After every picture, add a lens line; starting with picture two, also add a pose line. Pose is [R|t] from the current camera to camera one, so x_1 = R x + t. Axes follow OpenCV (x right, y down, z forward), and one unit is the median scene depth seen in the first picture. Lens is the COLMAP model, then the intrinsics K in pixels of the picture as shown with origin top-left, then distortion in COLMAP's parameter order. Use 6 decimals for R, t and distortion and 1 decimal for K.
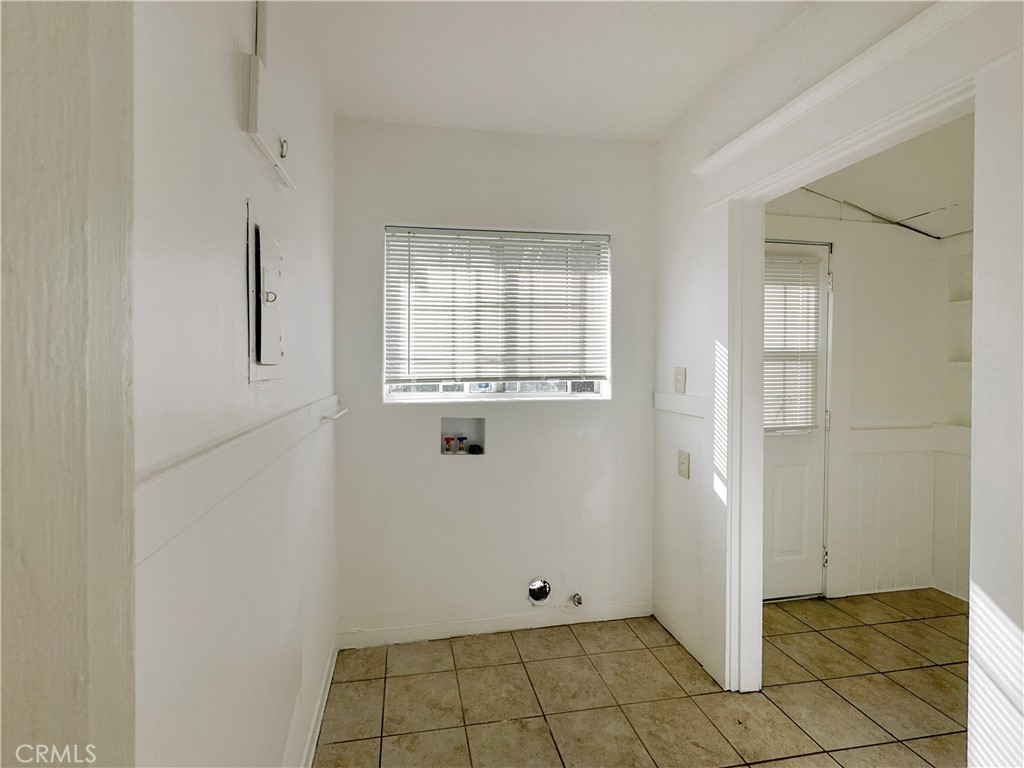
lens RADIAL K [[433.0, 0, 515.3], [0, 433.0, 374.1], [0, 0, 1]] dist [-0.004638, -0.000387]
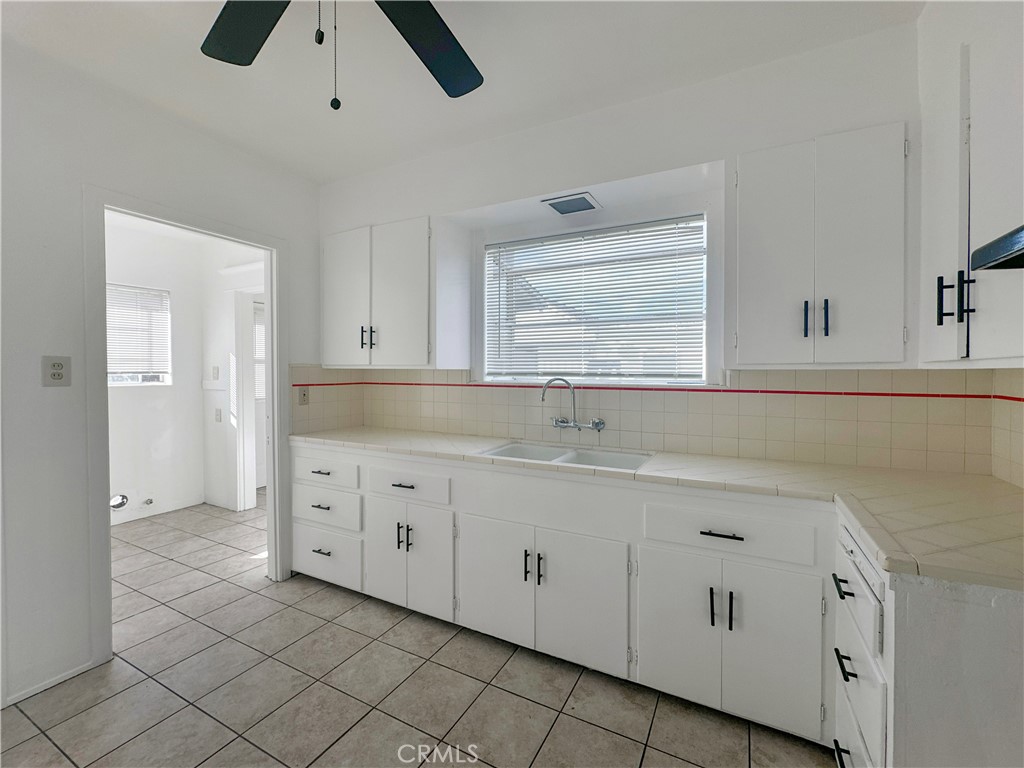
lens RADIAL K [[431.1, 0, 531.5], [0, 431.1, 376.0], [0, 0, 1]] dist [0.000383, 0.000415]
pose [[0.647652, -0.015056, 0.761787, -0.162774], [0.018493, 0.999821, 0.004038, 0.041532], [-0.761712, 0.011473, 0.647815, -1.214554]]
